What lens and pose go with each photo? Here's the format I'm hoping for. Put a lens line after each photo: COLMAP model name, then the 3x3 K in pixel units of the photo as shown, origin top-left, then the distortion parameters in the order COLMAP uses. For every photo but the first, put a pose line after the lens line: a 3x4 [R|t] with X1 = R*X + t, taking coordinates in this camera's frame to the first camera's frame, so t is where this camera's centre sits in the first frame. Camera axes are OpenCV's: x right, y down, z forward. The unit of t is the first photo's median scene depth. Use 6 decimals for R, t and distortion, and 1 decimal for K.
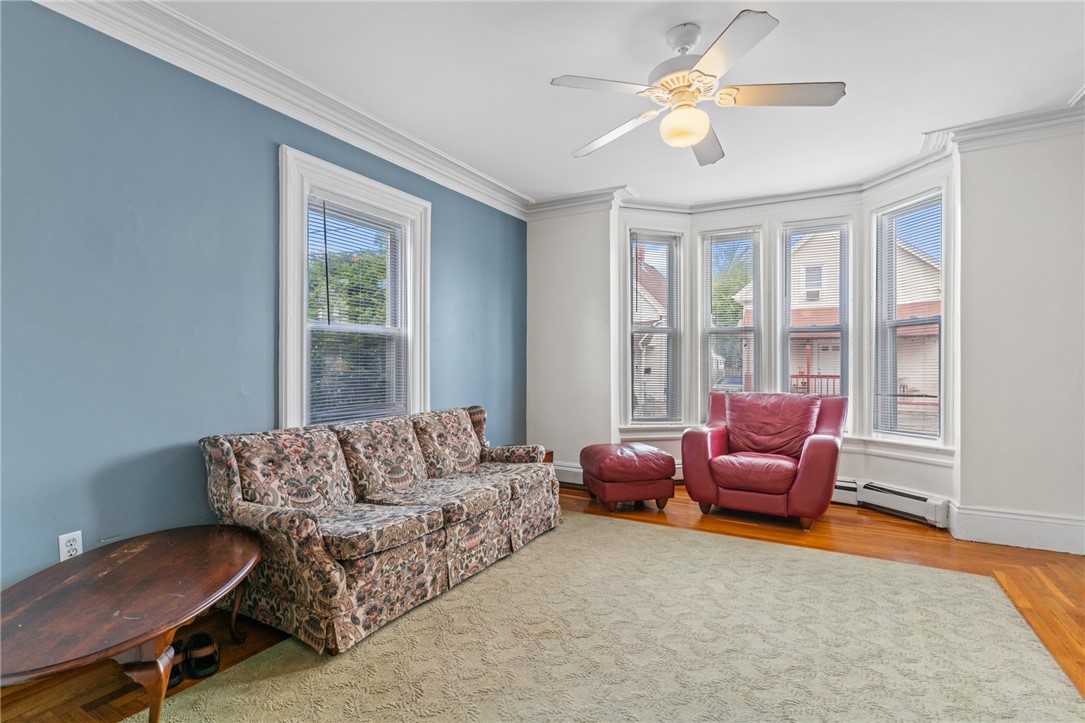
lens RADIAL K [[523.8, 0, 530.9], [0, 523.8, 368.3], [0, 0, 1]] dist [0.005718, -0.000820]
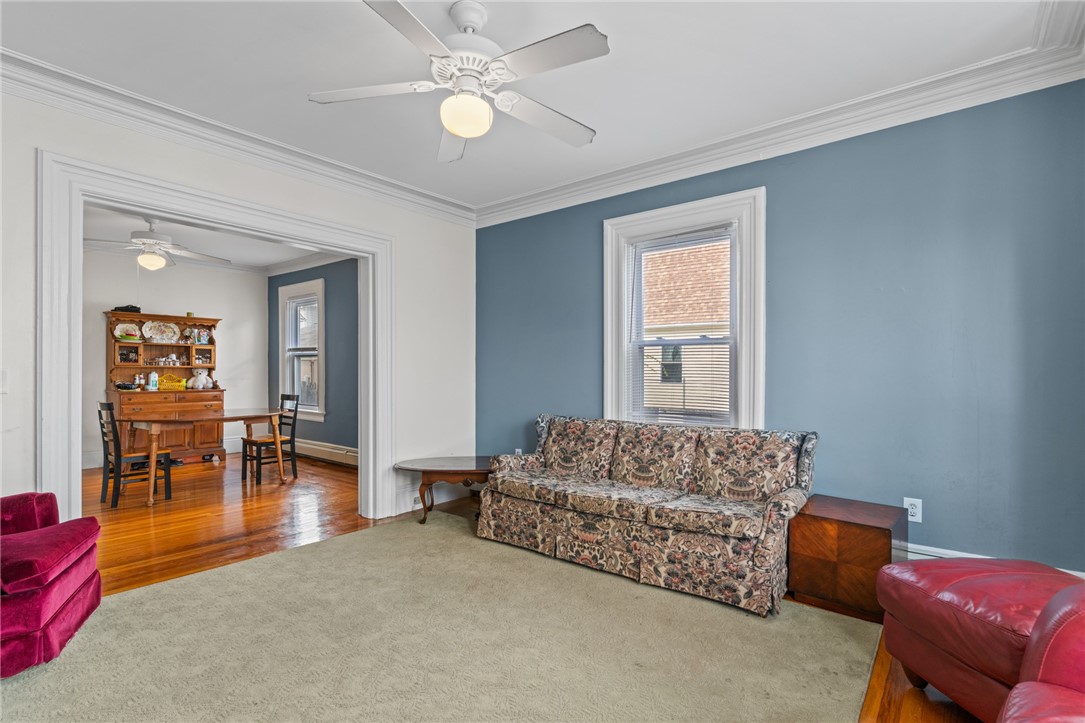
lens RADIAL K [[523.8, 0, 526.8], [0, 523.8, 373.5], [0, 0, 1]] dist [0.005718, -0.000820]
pose [[-0.158076, 0.001151, -0.987426, 0.793064], [-0.010668, 0.999939, 0.002874, -0.008826], [0.987369, 0.010988, -0.158054, 0.835326]]
